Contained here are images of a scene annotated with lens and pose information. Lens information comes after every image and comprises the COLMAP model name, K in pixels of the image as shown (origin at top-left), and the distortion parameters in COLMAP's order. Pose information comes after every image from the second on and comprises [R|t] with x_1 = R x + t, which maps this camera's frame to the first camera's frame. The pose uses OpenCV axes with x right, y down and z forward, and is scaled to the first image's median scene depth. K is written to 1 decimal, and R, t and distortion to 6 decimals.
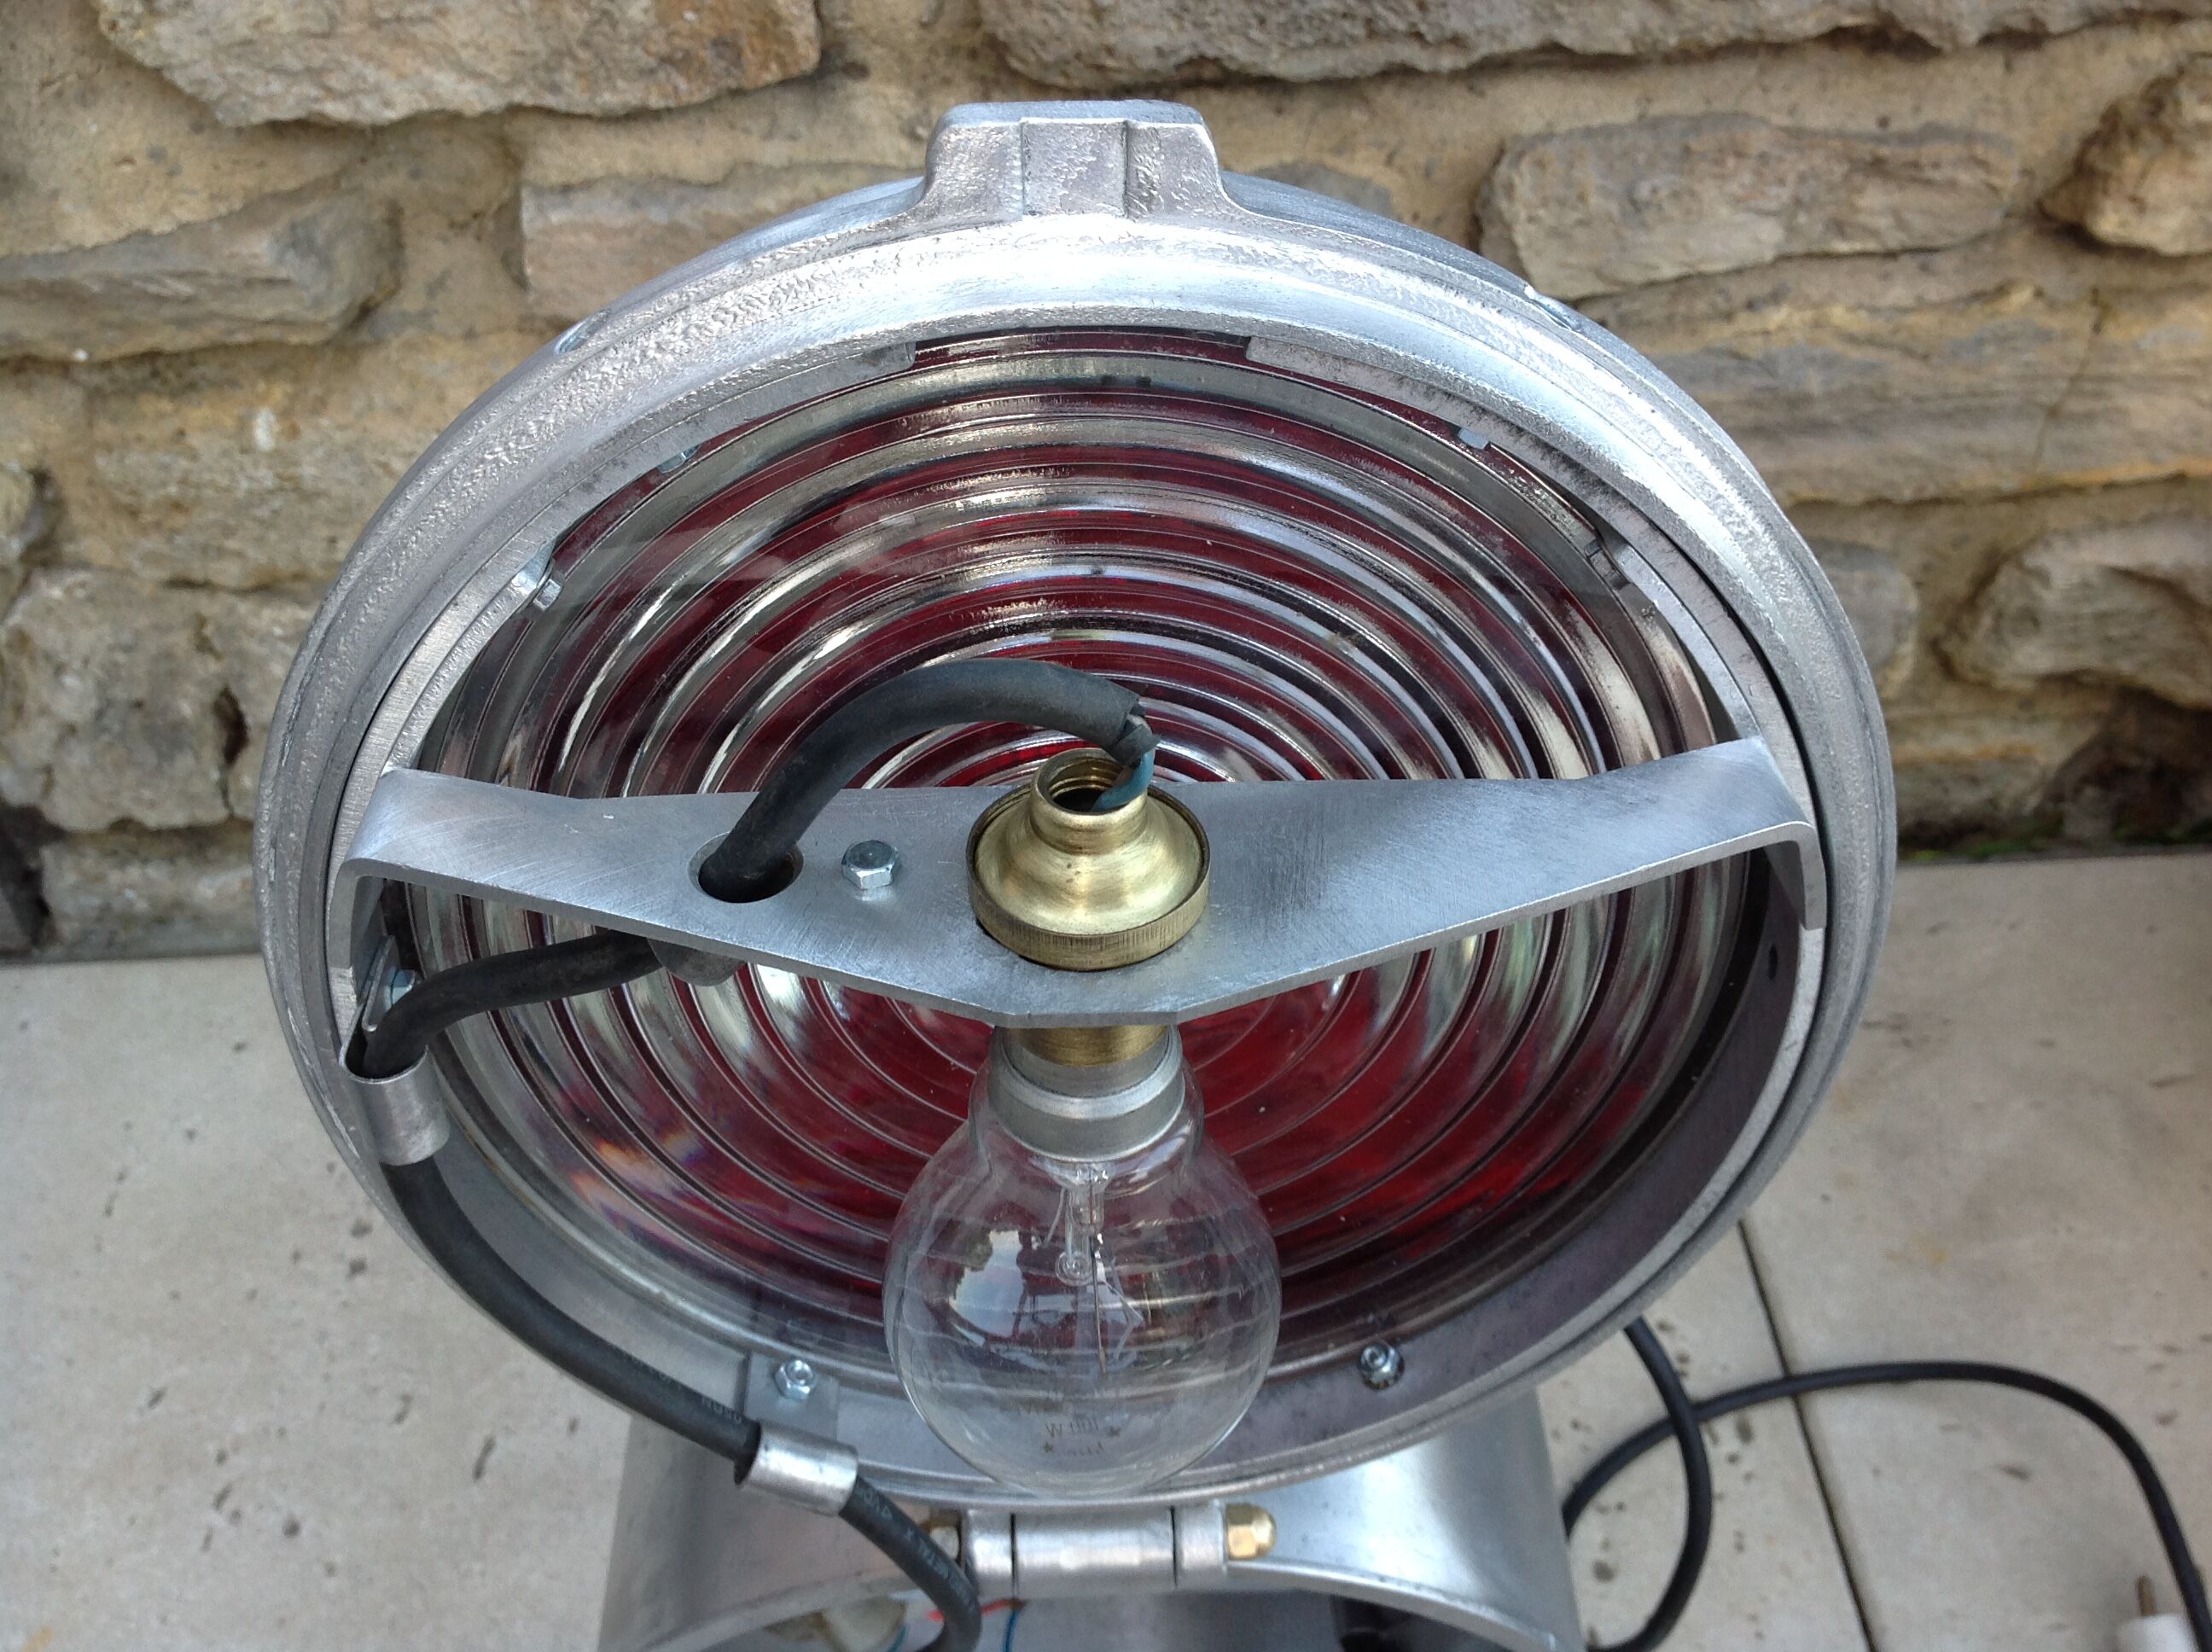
lens RADIAL K [[2141.2, 0, 1116.1], [0, 2141.2, 810.5], [0, 0, 1]] dist [-0.014576, 0.000000]
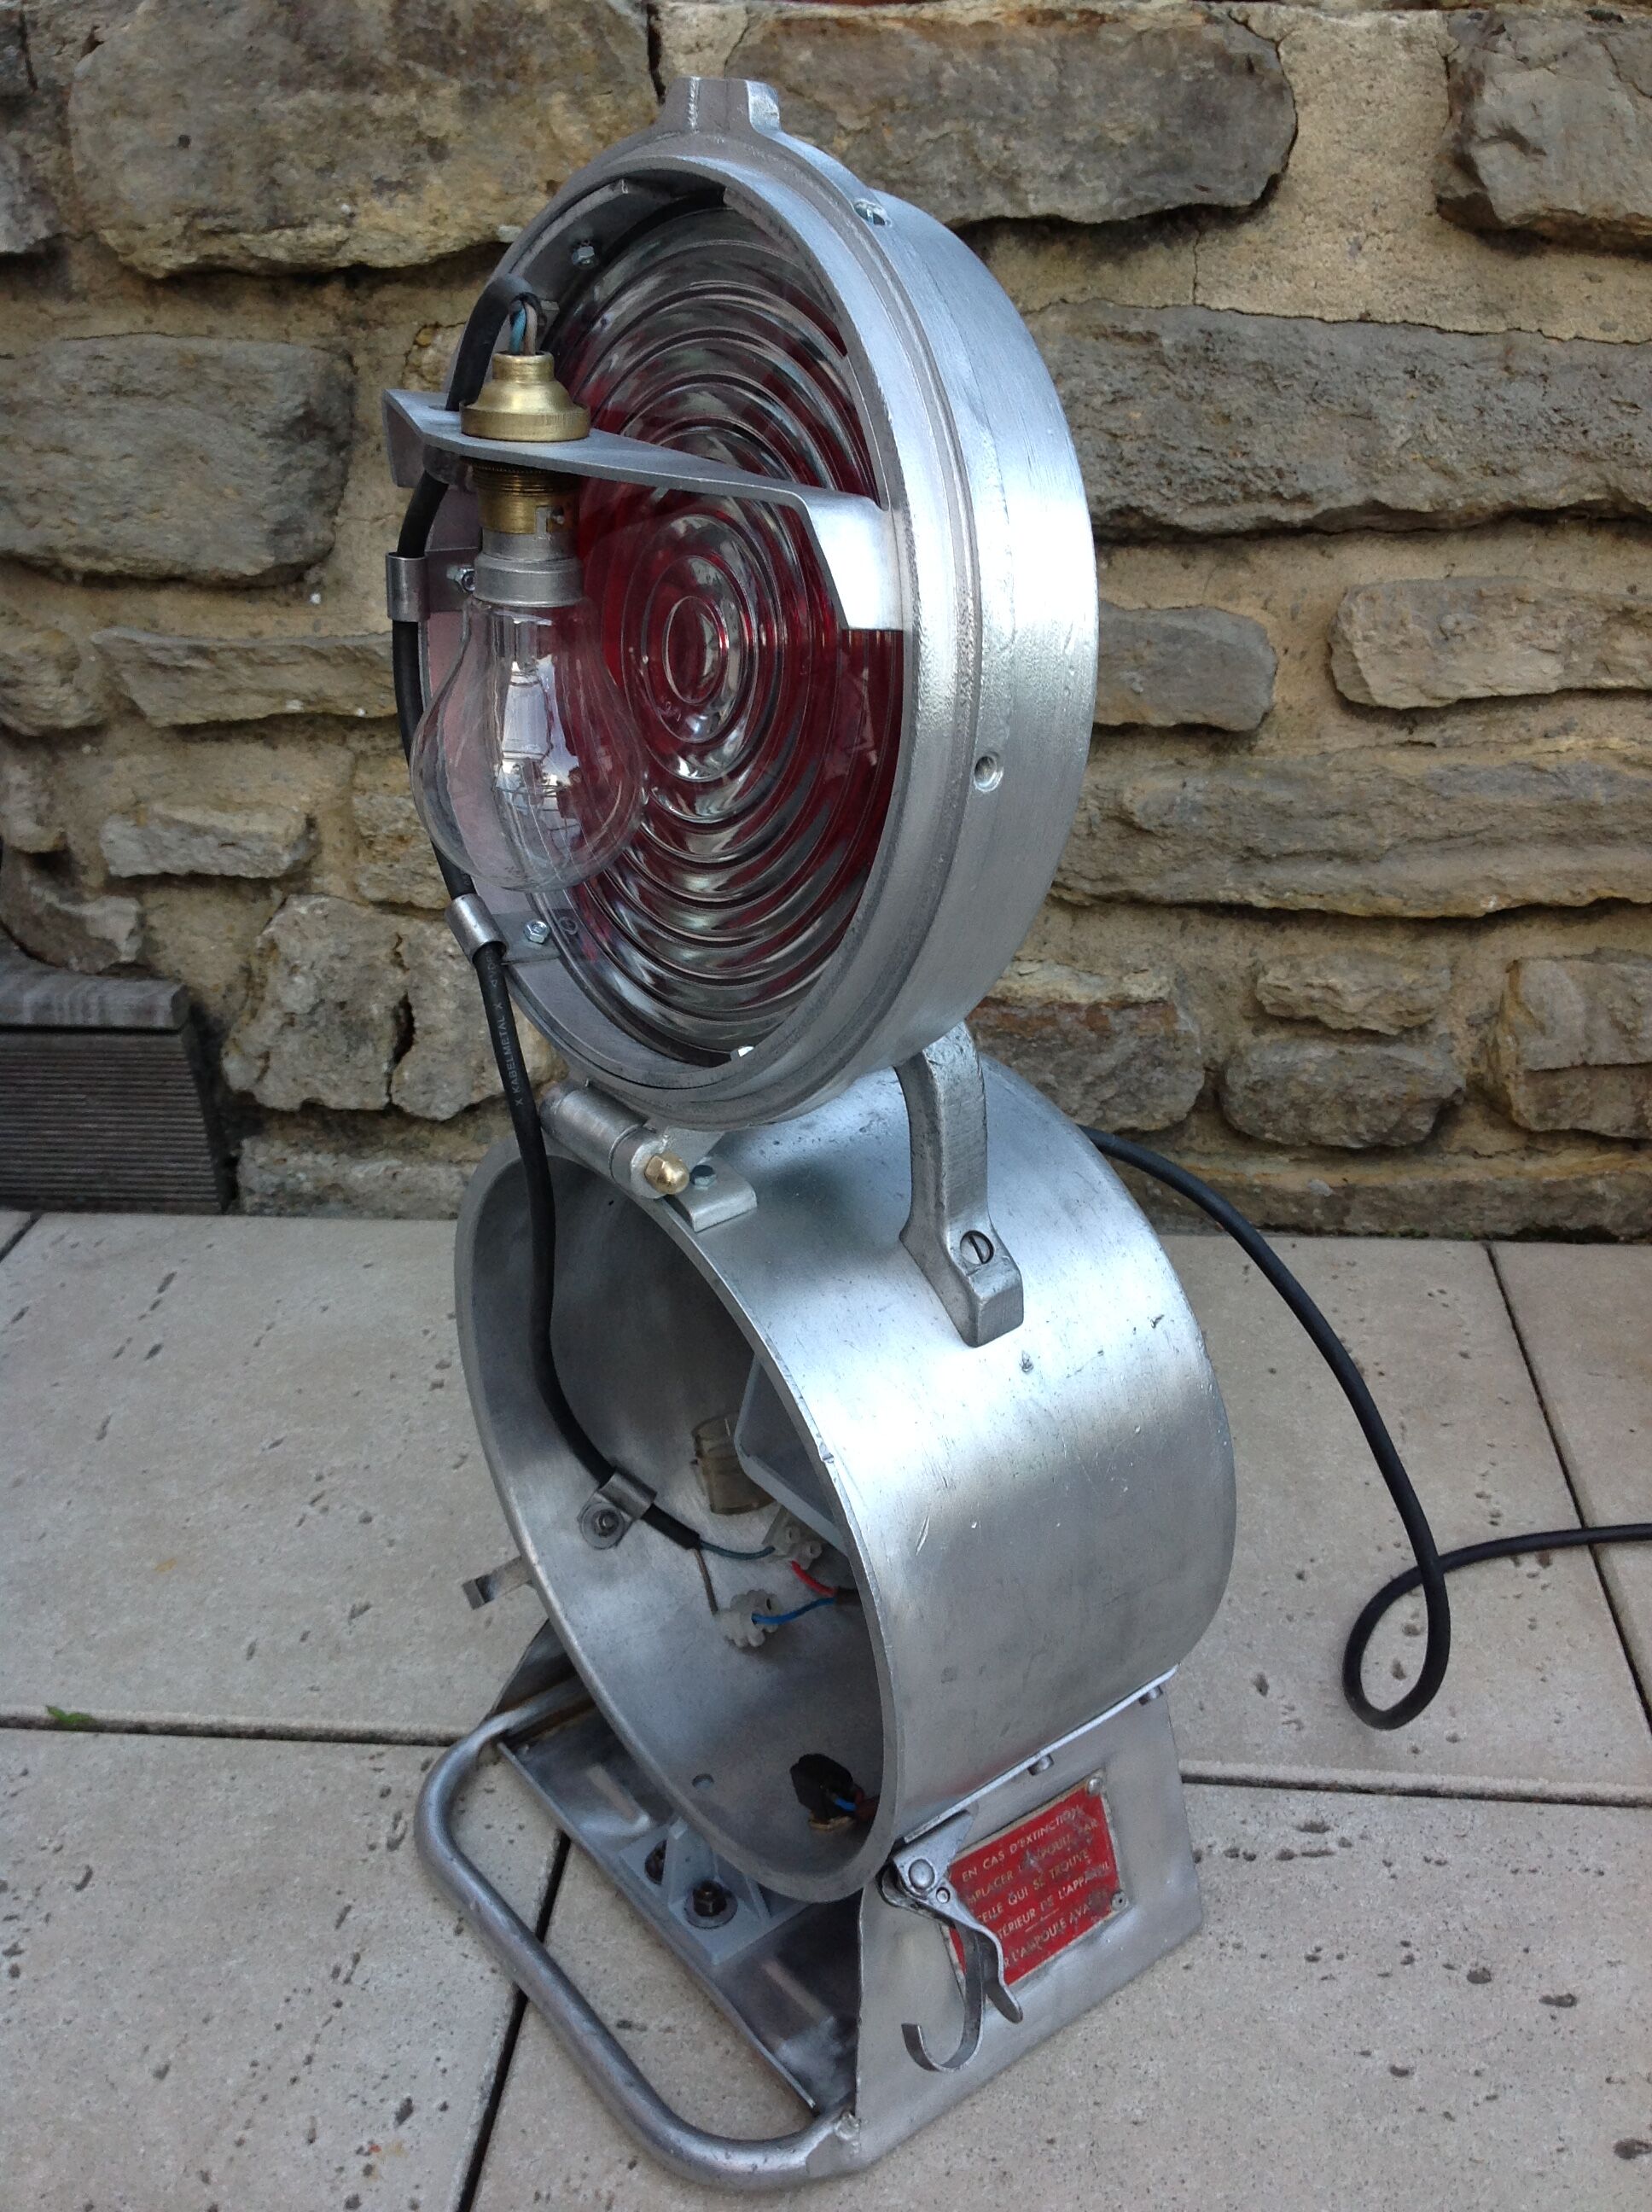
lens RADIAL K [[2141.2, 0, 827.5], [0, 2141.2, 1110.4], [0, 0, 1]] dist [-0.014576, 0.000000]
pose [[0.986638, 0.048319, -0.155600, 0.075571], [-0.096197, 0.943543, -0.316973, 0.475534], [0.131500, 0.327706, 0.935584, -0.248087]]
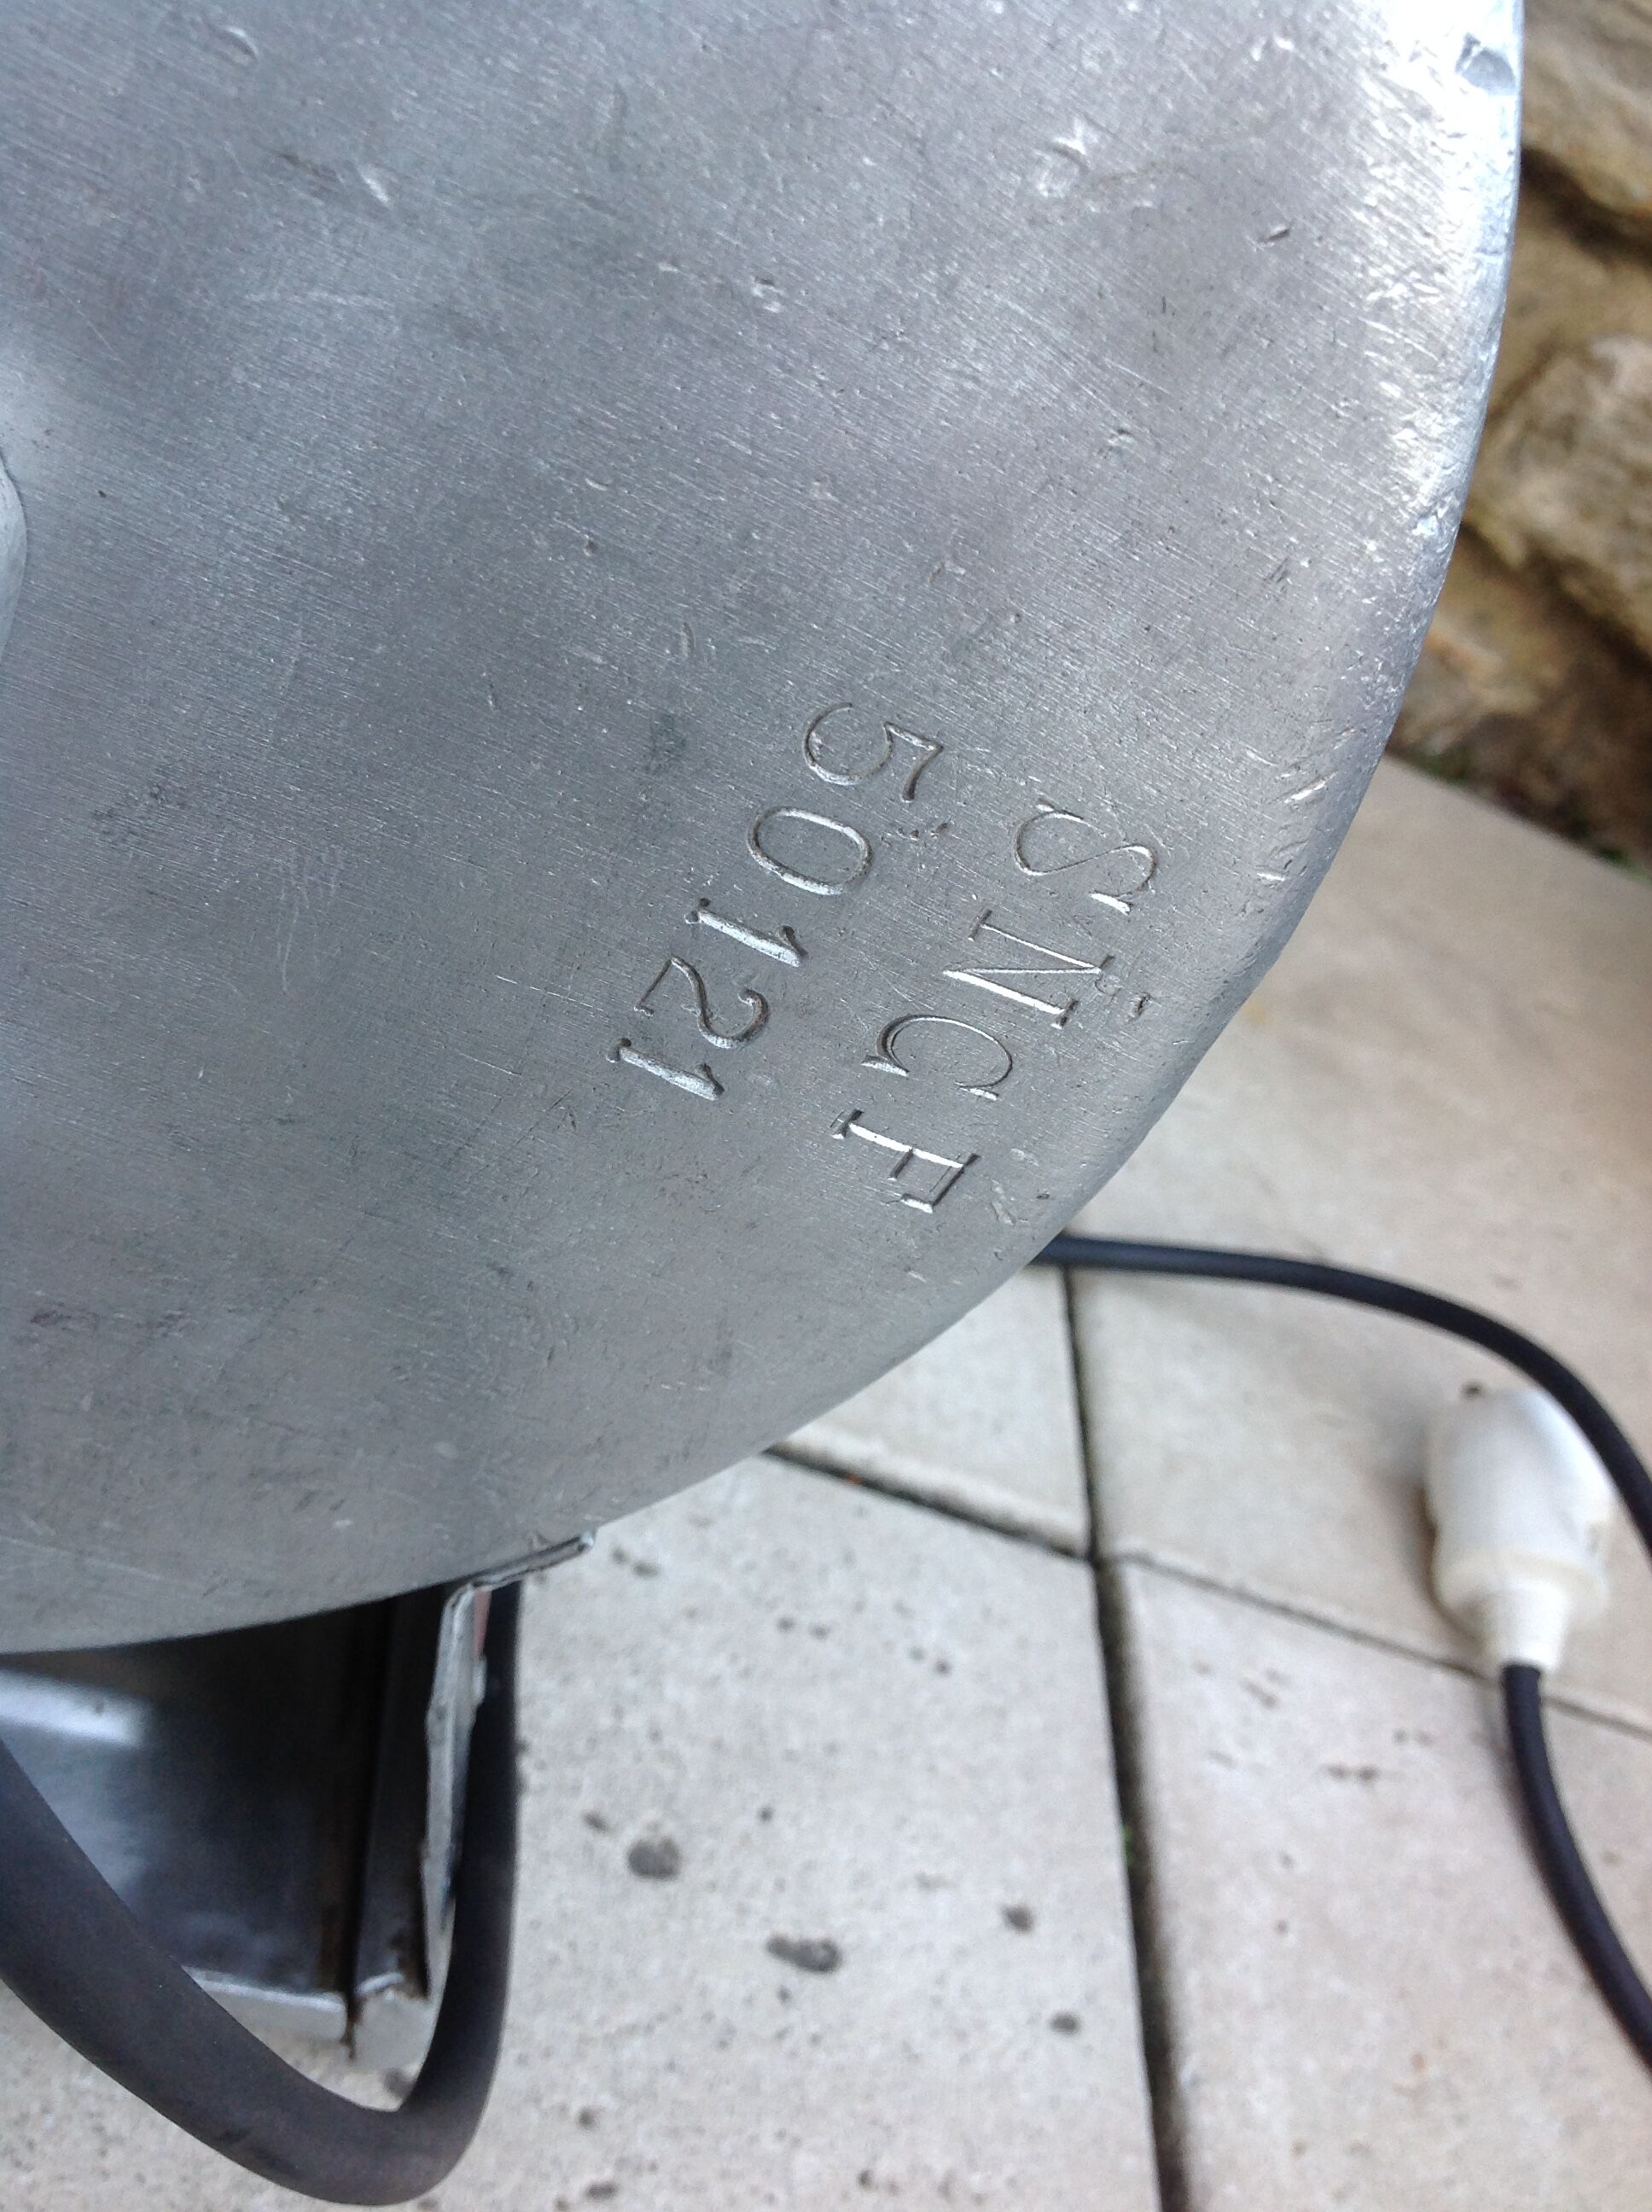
lens RADIAL K [[2141.2, 0, 815.4], [0, 2141.2, 1117.1], [0, 0, 1]] dist [-0.014576, 0.000000]
pose [[0.886721, 0.390760, 0.247048, 0.102933], [-0.363582, 0.919504, -0.149402, 0.428887], [-0.285542, 0.042656, 0.957417, 0.399883]]
